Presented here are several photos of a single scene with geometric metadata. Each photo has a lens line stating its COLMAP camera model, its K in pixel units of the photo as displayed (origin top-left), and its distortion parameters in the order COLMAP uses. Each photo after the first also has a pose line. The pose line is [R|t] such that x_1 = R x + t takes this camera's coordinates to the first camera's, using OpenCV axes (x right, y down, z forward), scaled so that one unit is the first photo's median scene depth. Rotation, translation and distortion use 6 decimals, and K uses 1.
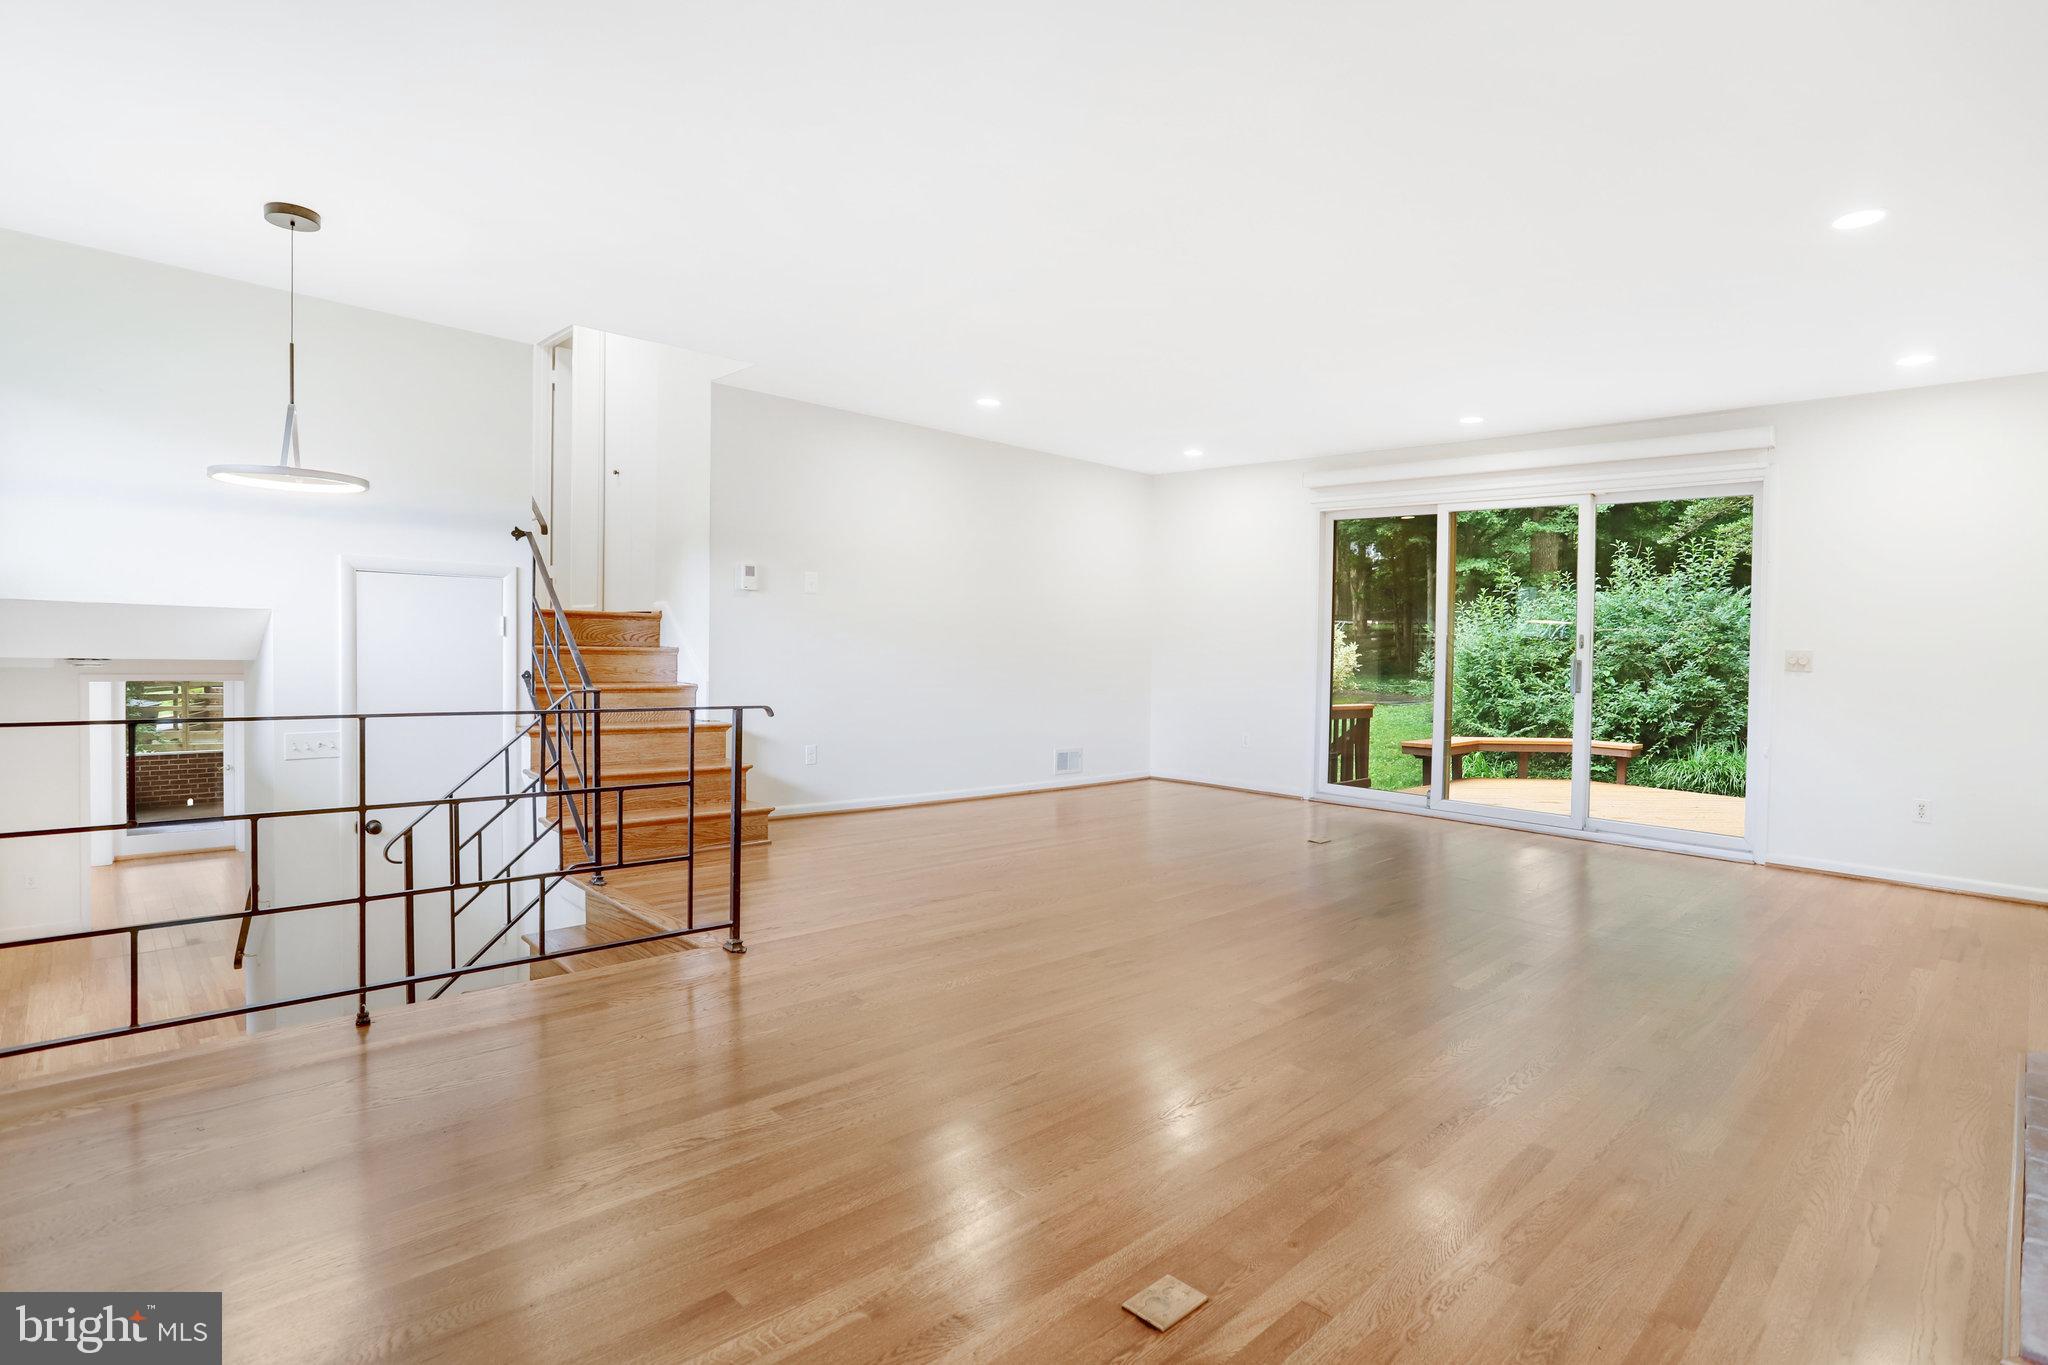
lens RADIAL K [[1017.4, 0, 1015.4], [0, 1017.4, 689.8], [0, 0, 1]] dist [-0.064447, 0.023000]
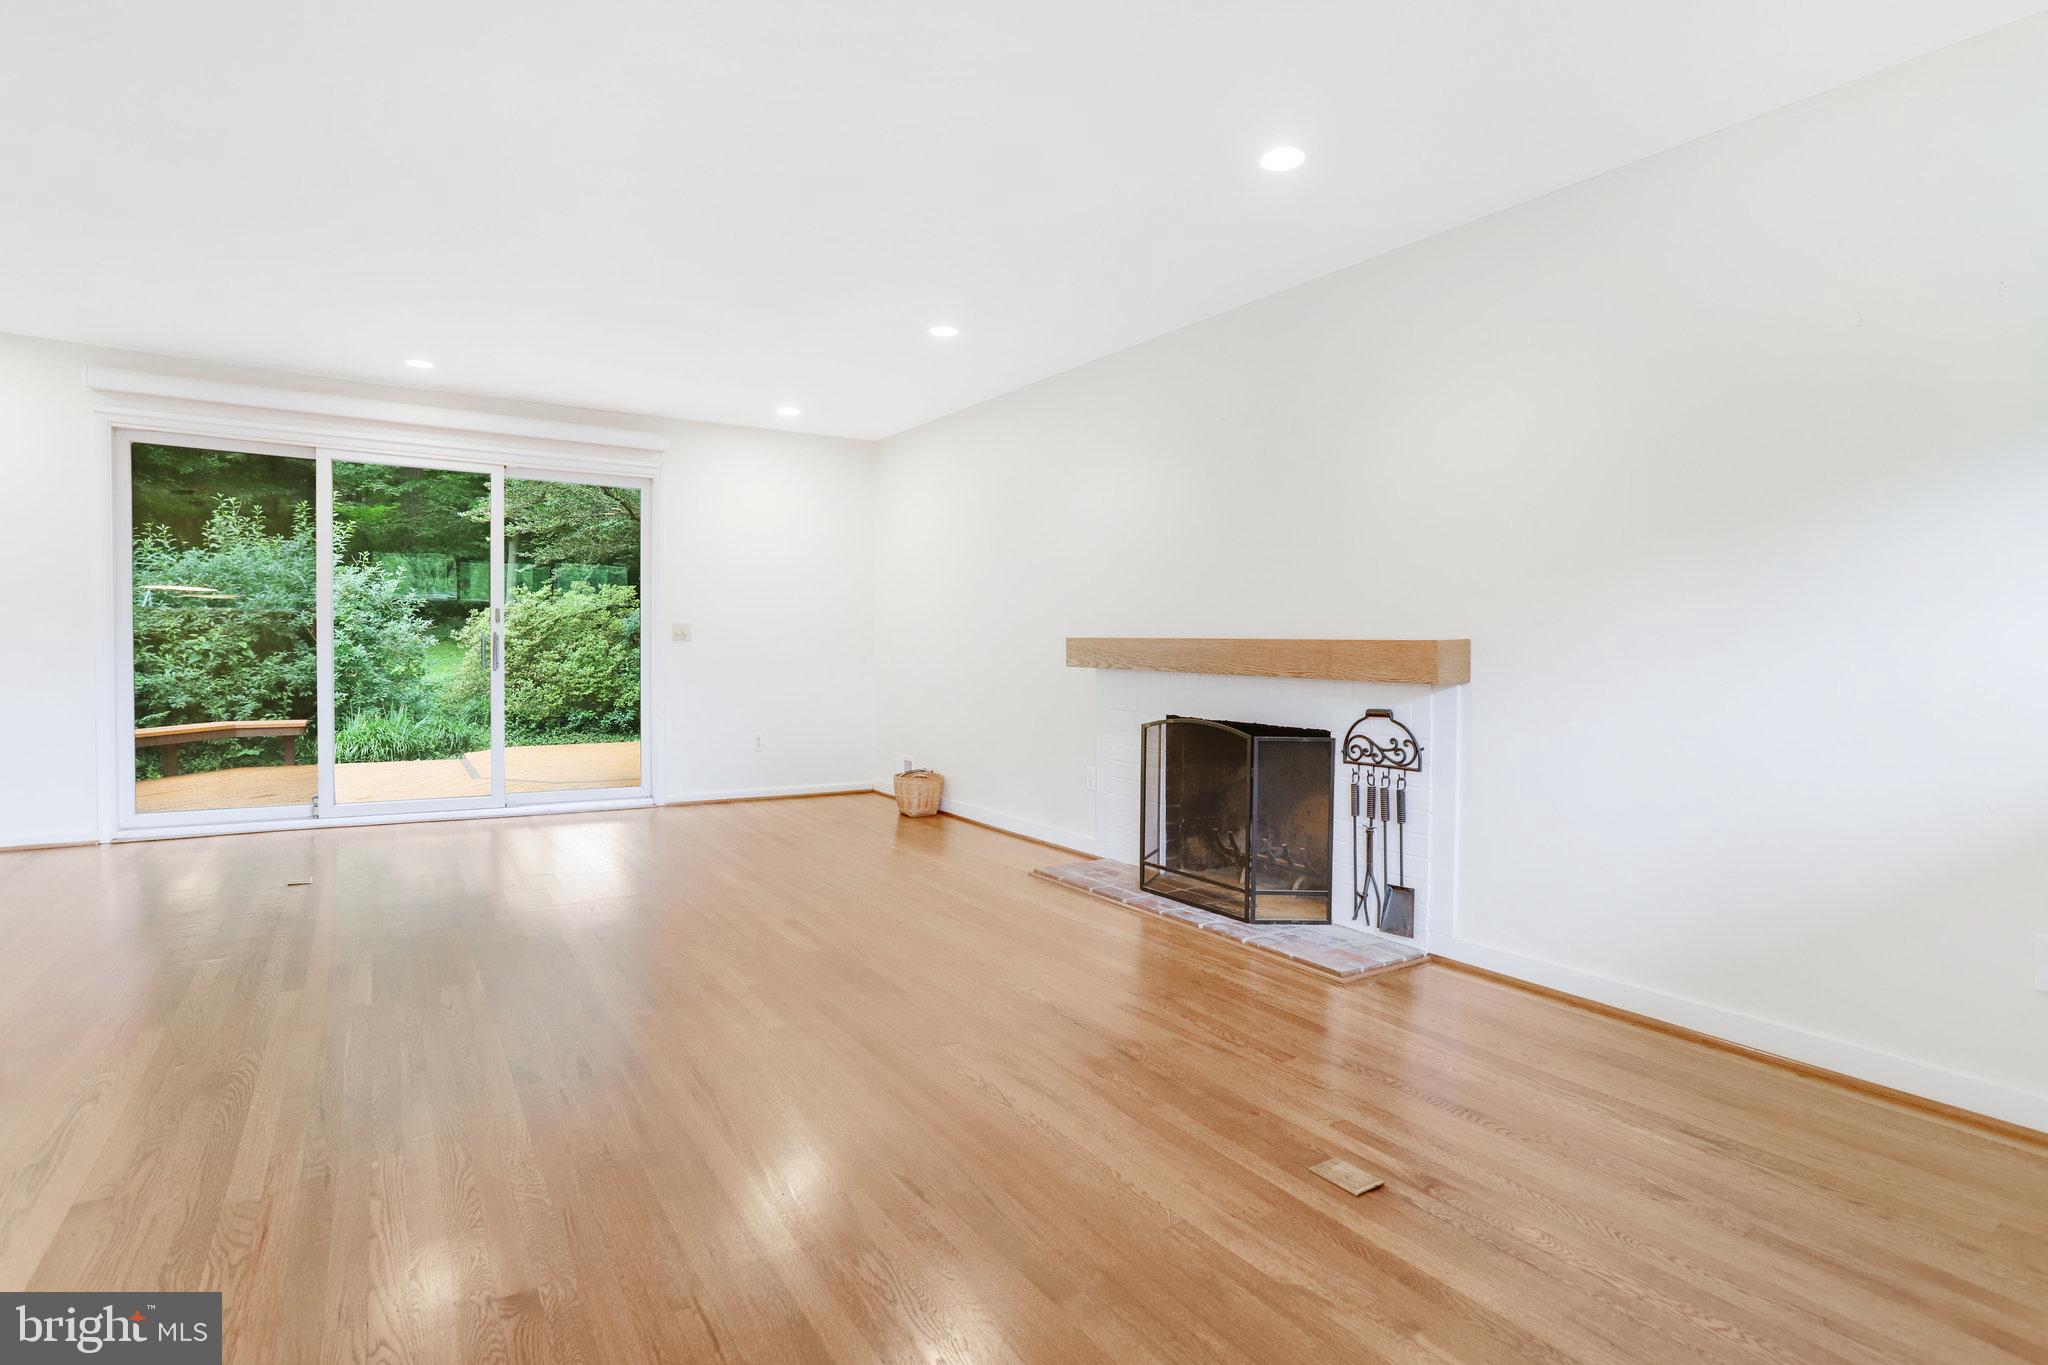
lens RADIAL K [[1017.4, 0, 1035.0], [0, 1017.4, 665.9], [0, 0, 1]] dist [-0.064447, 0.023000]
pose [[0.197293, -0.049425, 0.979098, -0.236050], [0.036317, 0.998411, 0.043082, -0.018039], [-0.979672, 0.027058, 0.198775, 0.238407]]
